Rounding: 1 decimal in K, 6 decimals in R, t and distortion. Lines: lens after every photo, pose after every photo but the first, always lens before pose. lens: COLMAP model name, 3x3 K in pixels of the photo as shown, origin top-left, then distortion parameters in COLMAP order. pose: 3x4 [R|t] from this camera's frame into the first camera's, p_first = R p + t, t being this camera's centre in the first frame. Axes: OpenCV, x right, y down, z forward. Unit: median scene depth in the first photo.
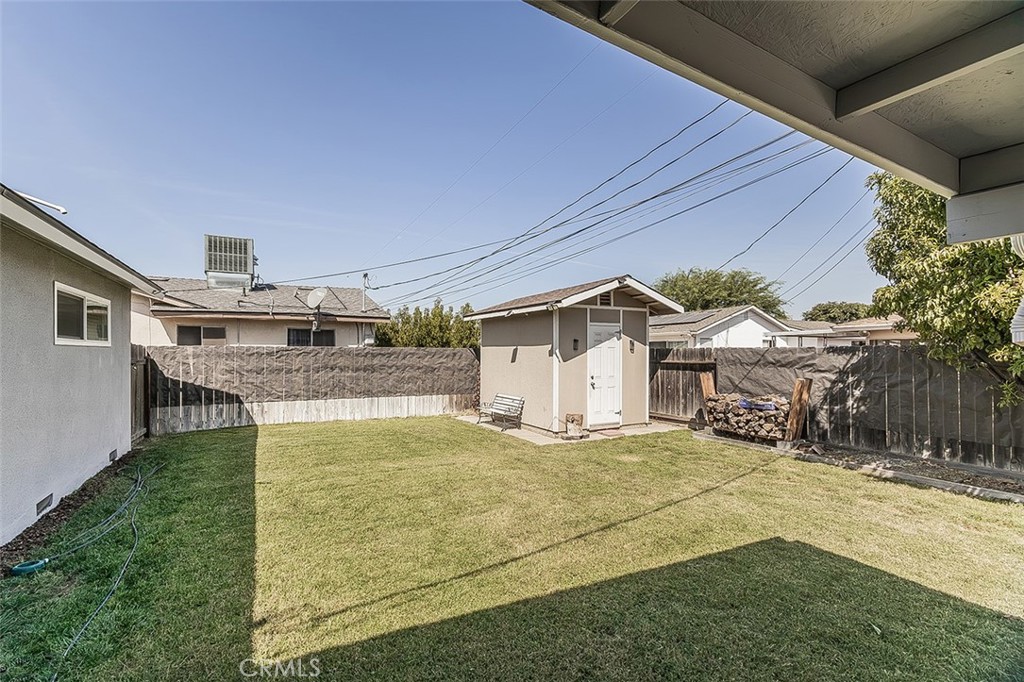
lens RADIAL K [[427.9, 0, 468.3], [0, 427.9, 352.7], [0, 0, 1]] dist [0.004269, -0.000808]
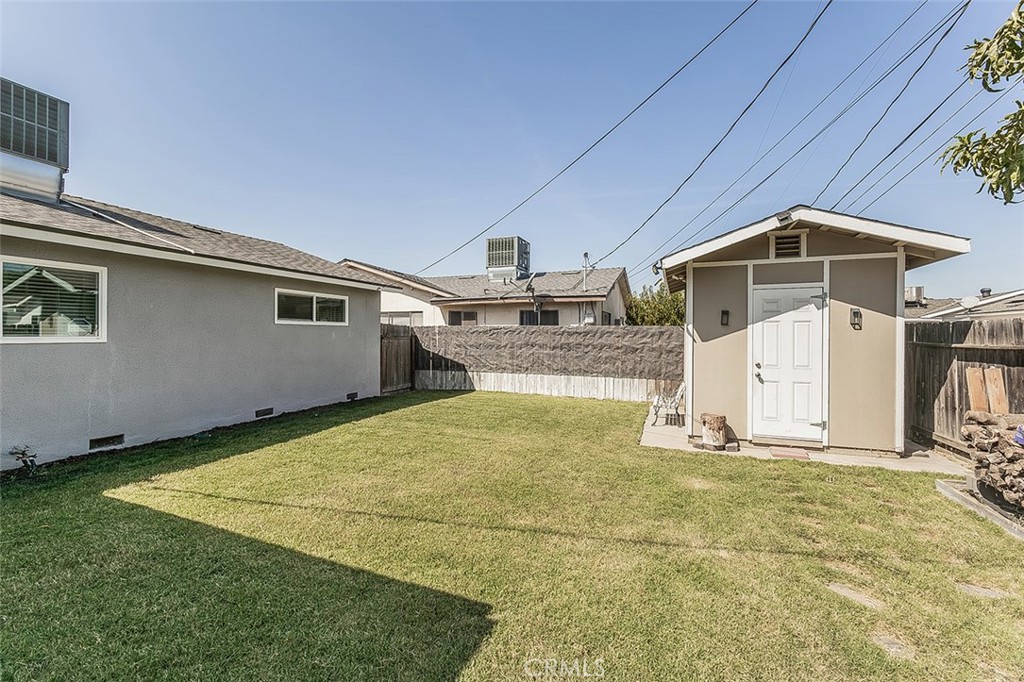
lens RADIAL K [[427.9, 0, 519.4], [0, 427.9, 342.8], [0, 0, 1]] dist [0.004269, -0.000808]
pose [[0.696038, 0.016930, -0.717805, 0.483407], [-0.004640, 0.999807, 0.019083, 0.009555], [0.717990, -0.009952, 0.695983, 0.237243]]
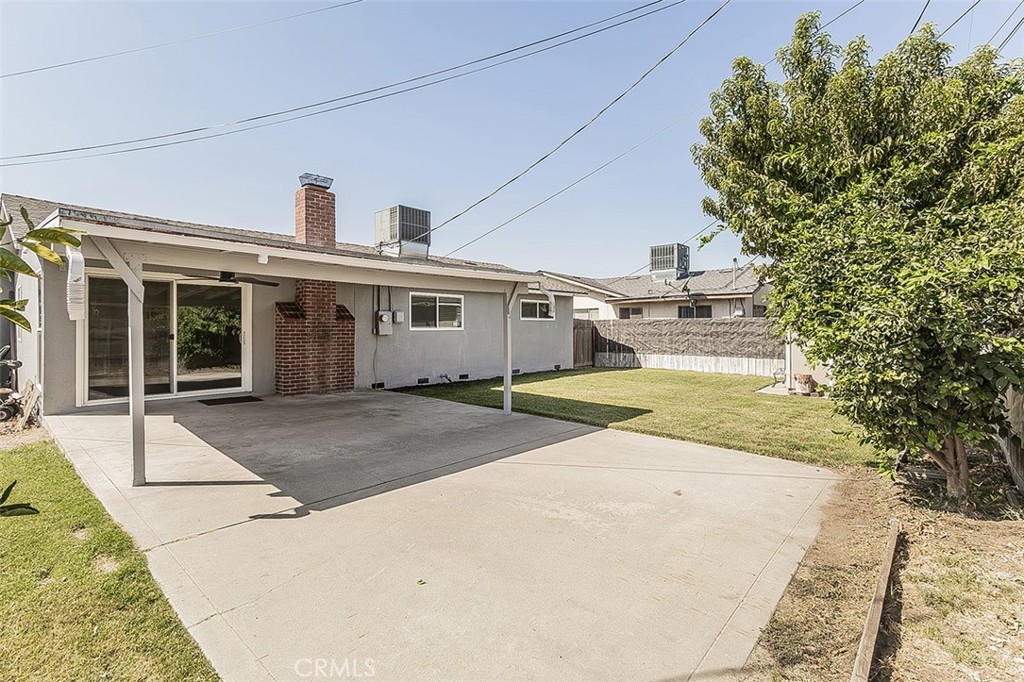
lens RADIAL K [[483.4, 0, 498.9], [0, 483.4, 326.0], [0, 0, 1]] dist [0.012114, 0.000077]
pose [[0.379967, -0.005706, -0.924983, 1.017917], [0.003361, 0.999983, -0.004788, 0.018508], [0.924994, -0.001290, 0.379979, -0.207339]]
